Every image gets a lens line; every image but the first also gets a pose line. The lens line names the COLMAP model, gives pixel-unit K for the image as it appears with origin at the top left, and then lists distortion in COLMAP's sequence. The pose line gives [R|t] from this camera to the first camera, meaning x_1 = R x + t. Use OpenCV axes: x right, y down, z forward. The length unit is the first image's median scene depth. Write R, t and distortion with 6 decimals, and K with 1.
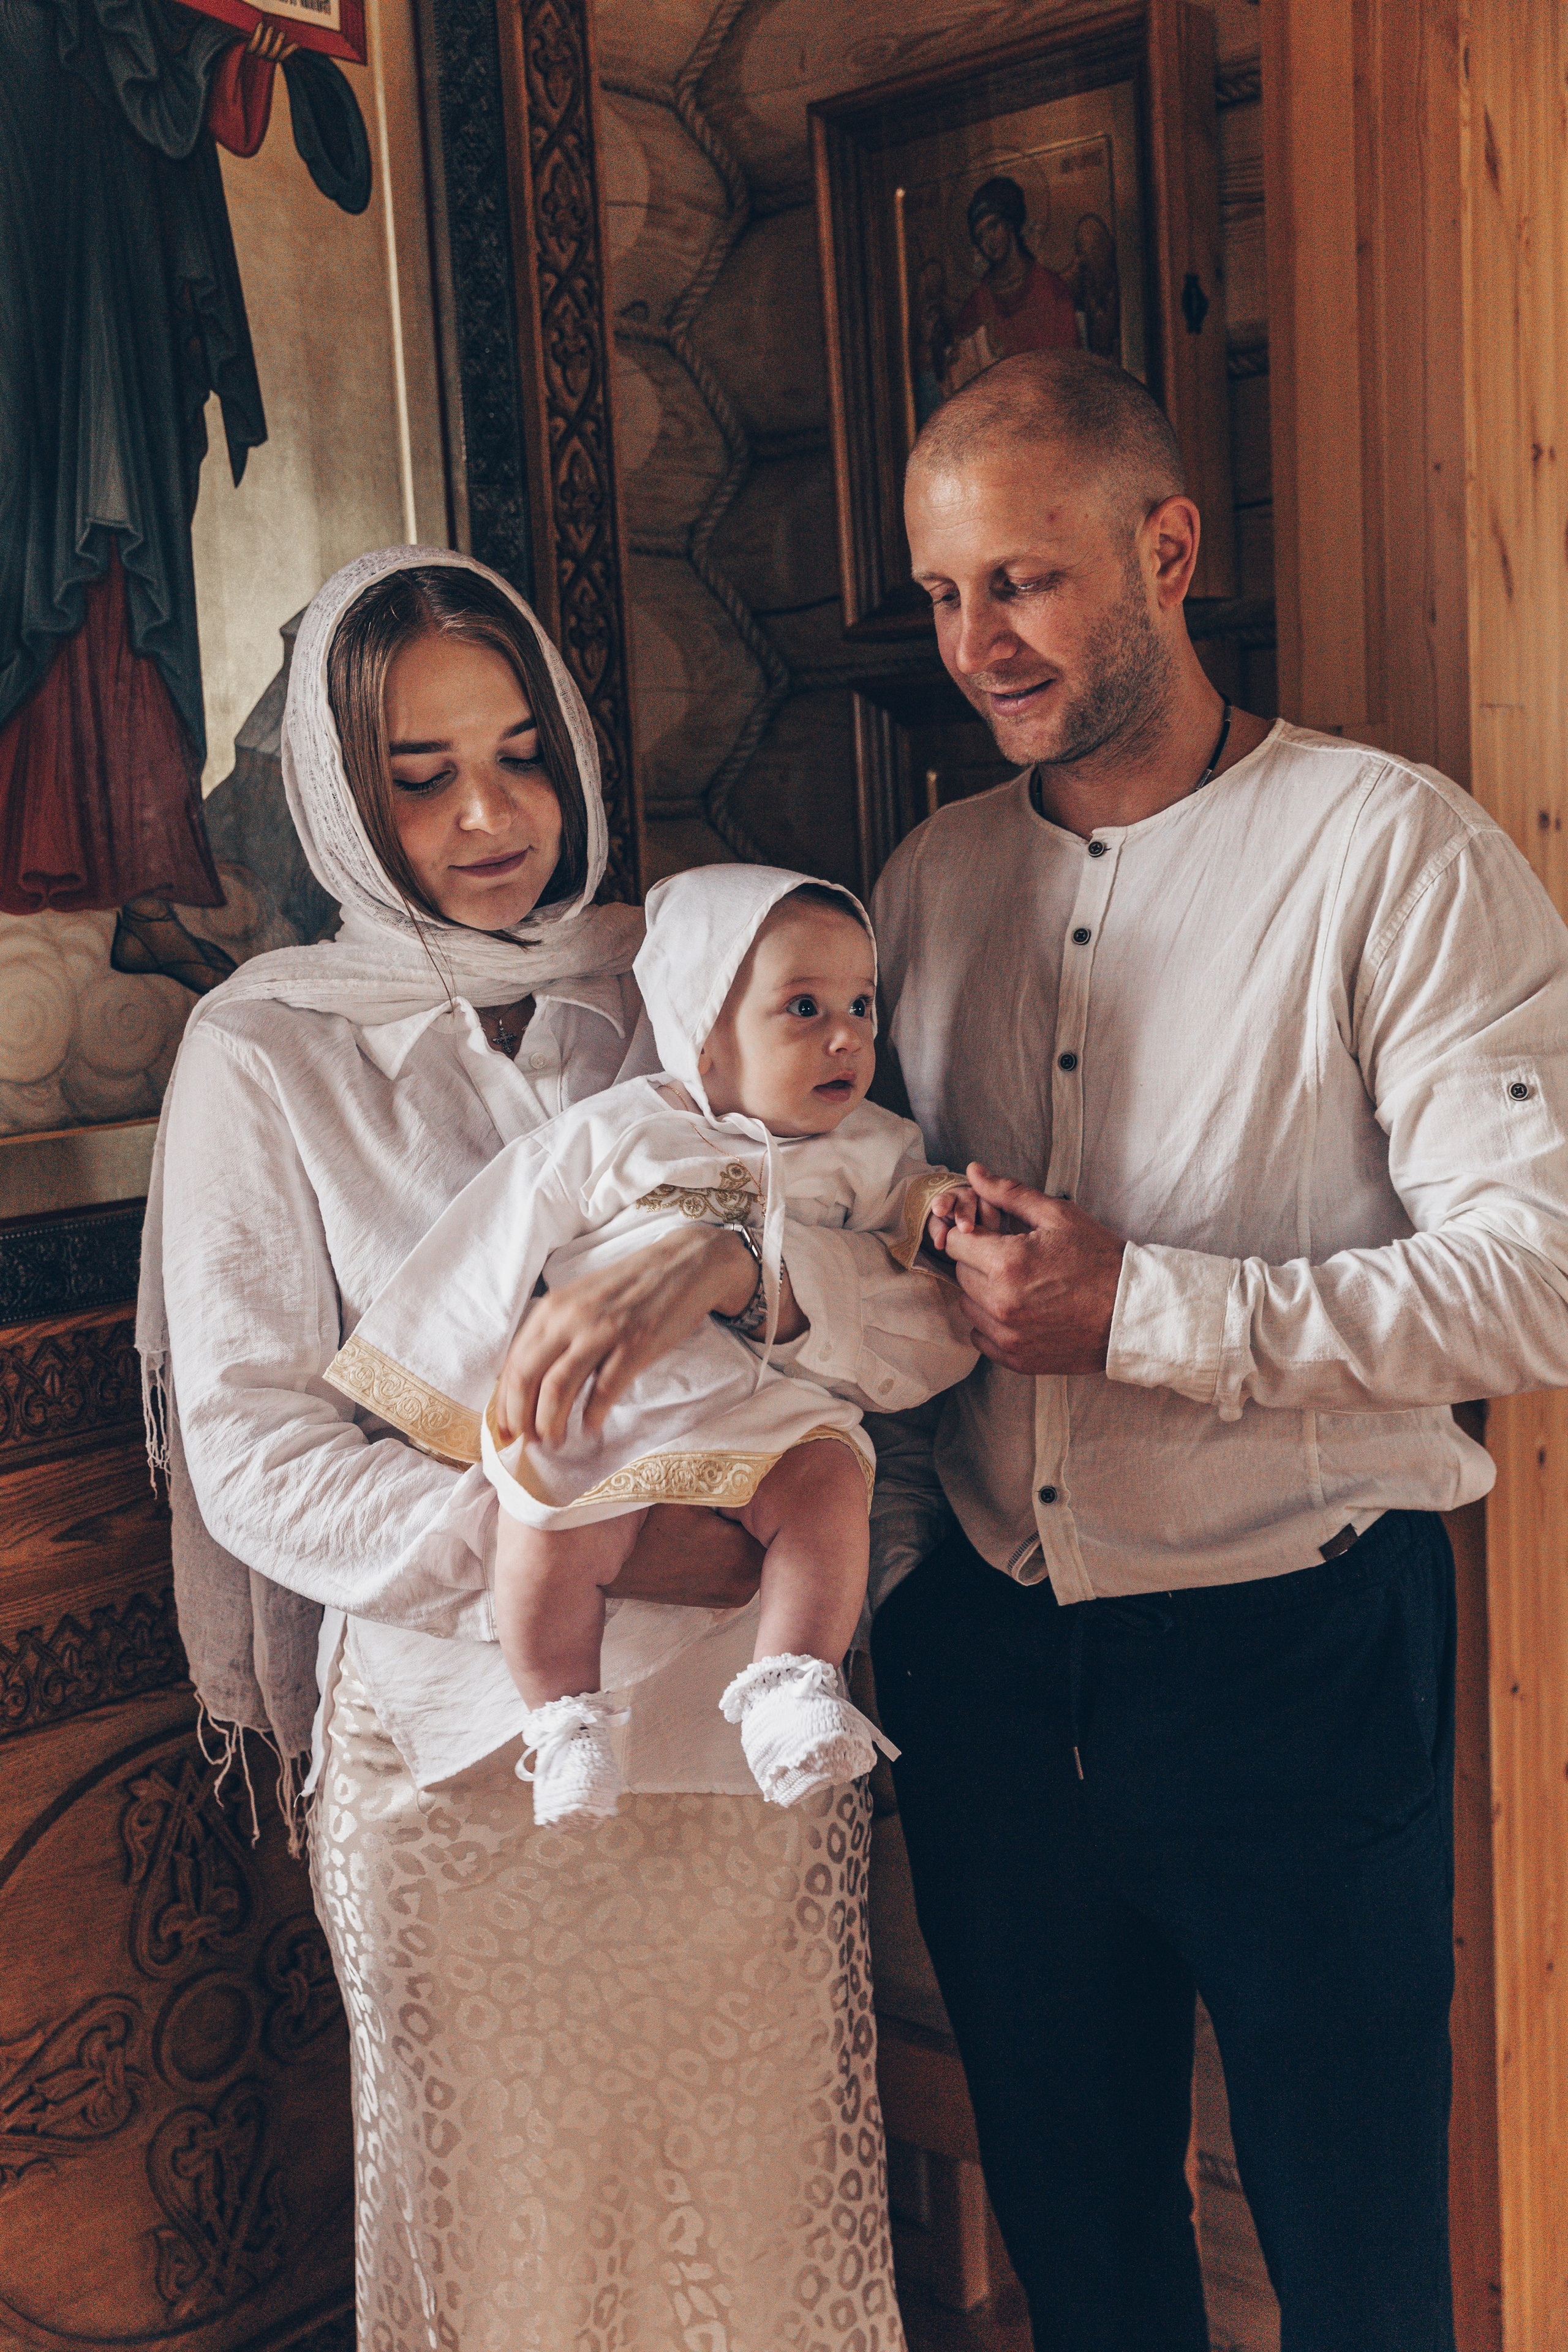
lens RADIAL K [[2736.0, 0, 784.0], [0, 2736.0, 1176.0], [0, 0, 1]] dist [-0.005161, 0.021459]
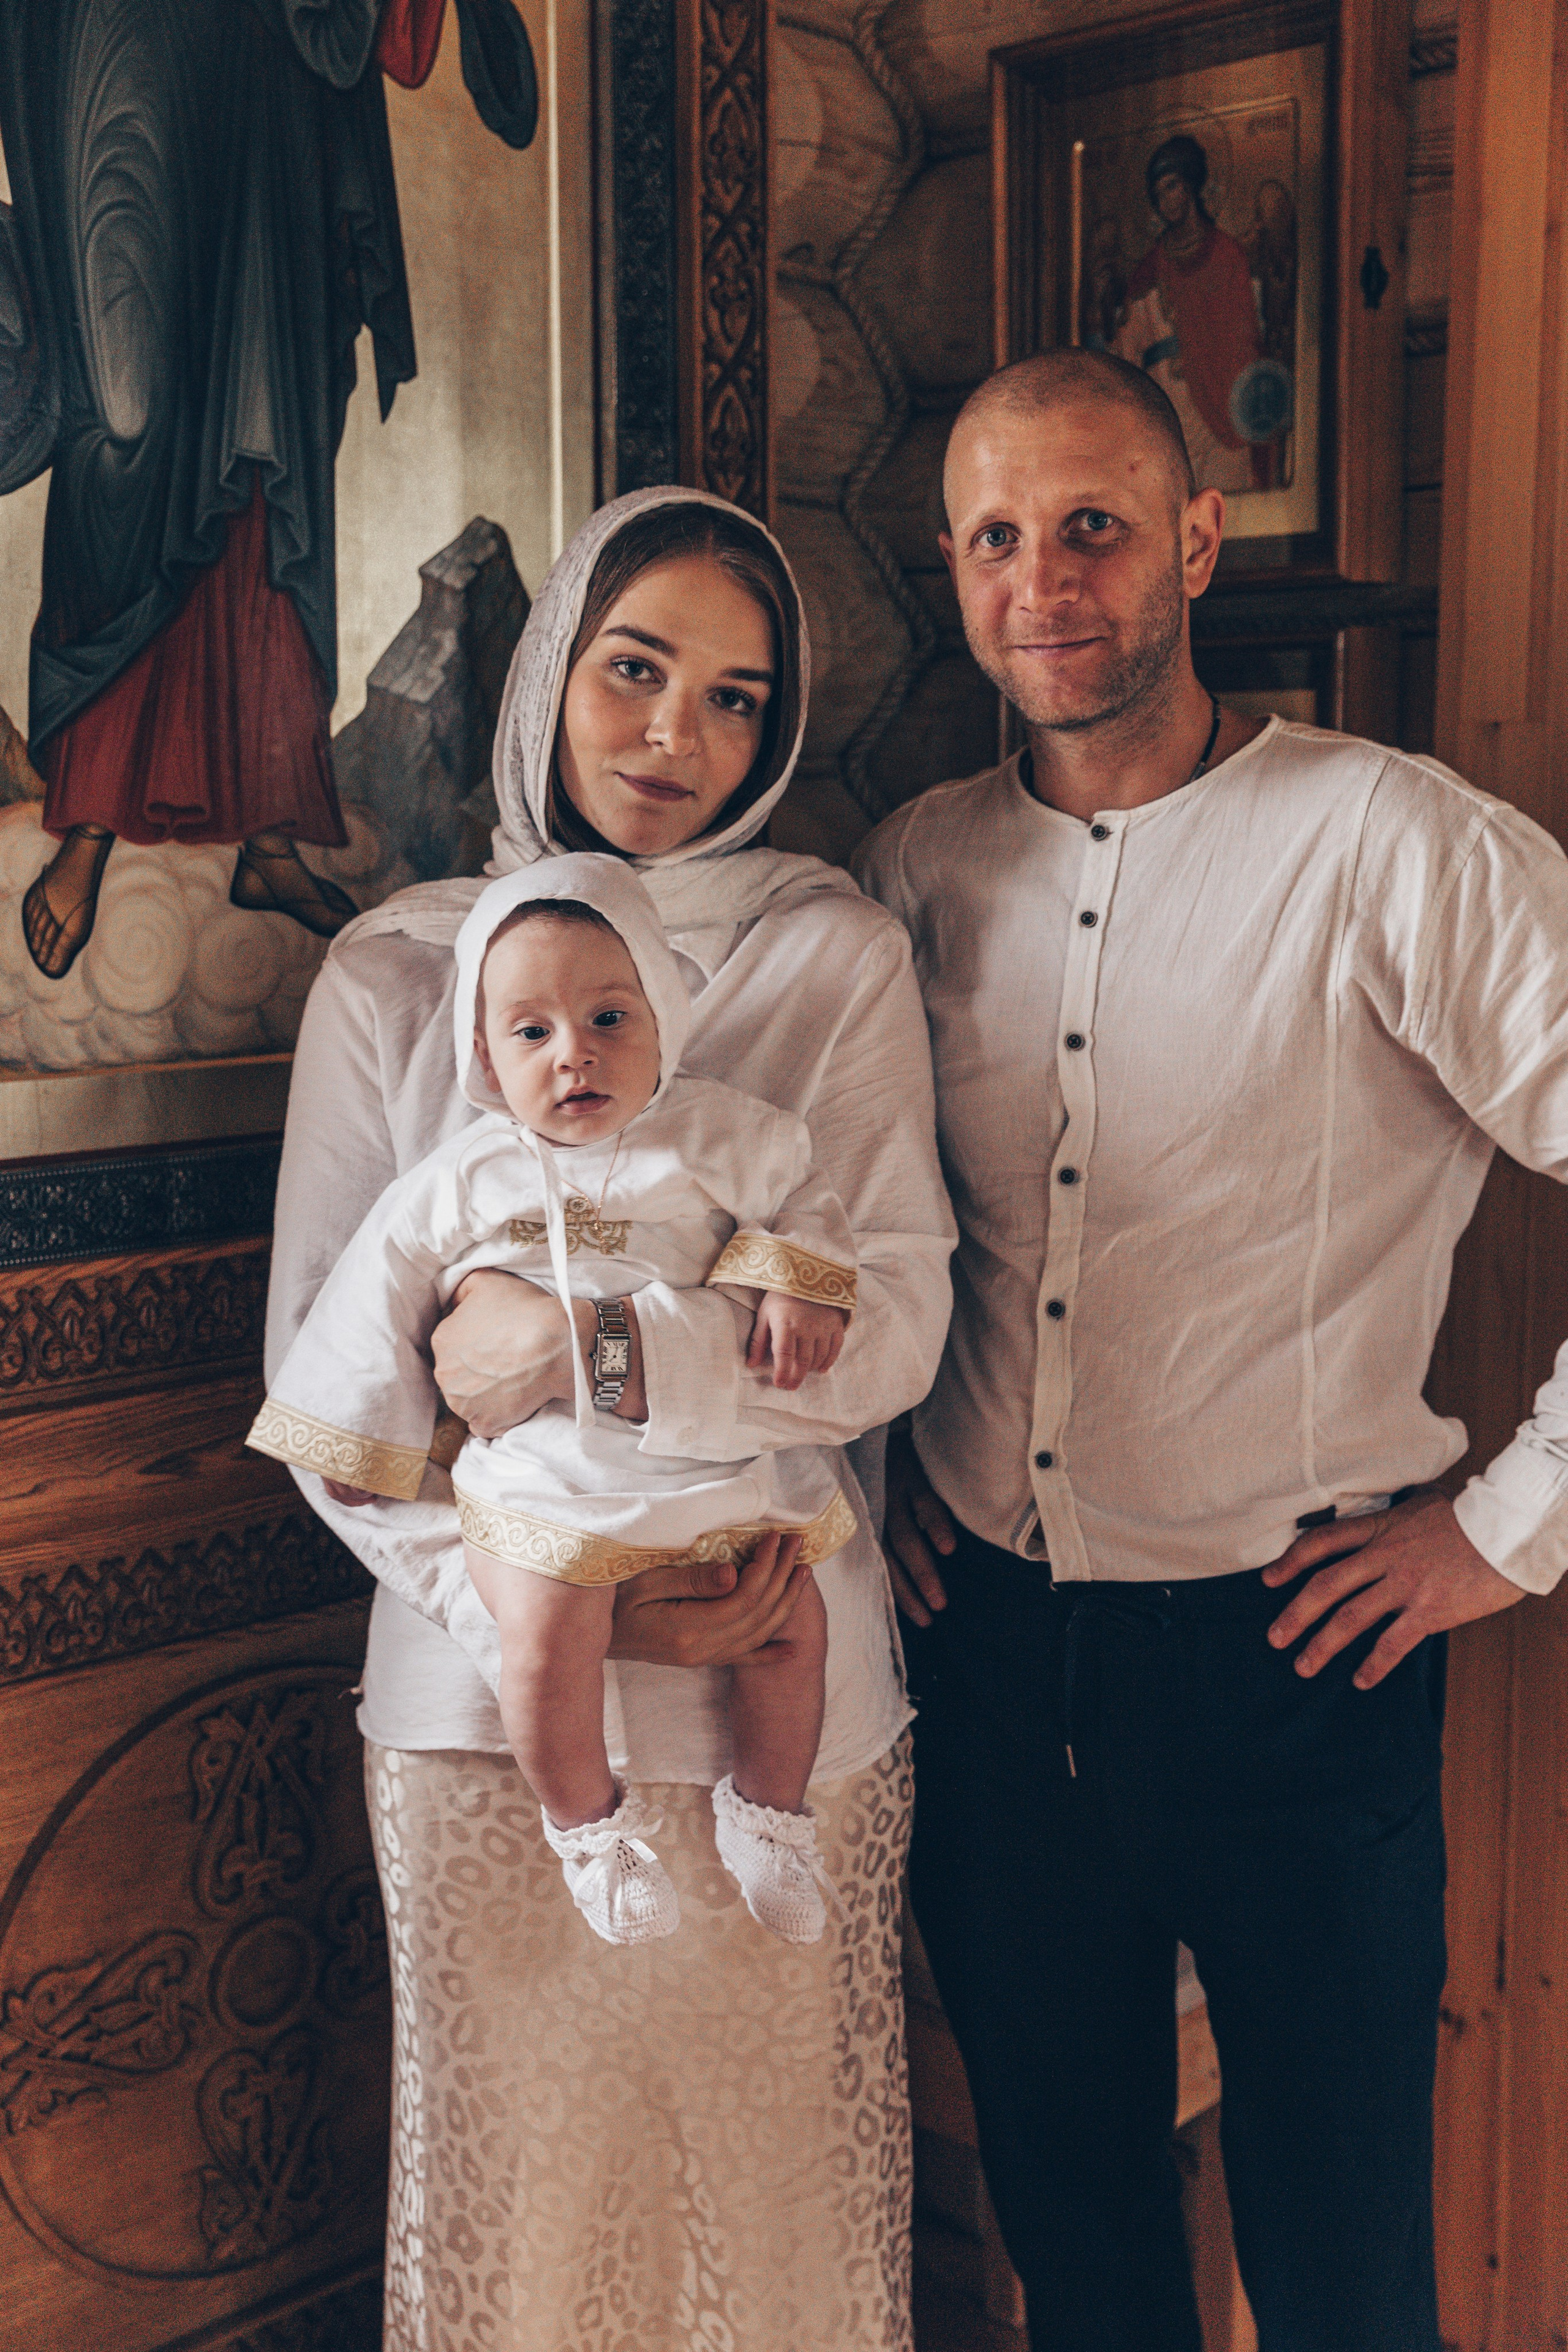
lens RADIAL K [[3090.5, 0, 784.0], [0, 3090.5, 1176.0], [0, 0, 1]] dist [0.001879, 0.005096]
pose [[0.996659, 0.060649, -0.054704, 0.021600], [-0.059995, 0.998107, 0.013536, -0.004161], [0.055421, -0.010209, 0.998411, -0.109138]]
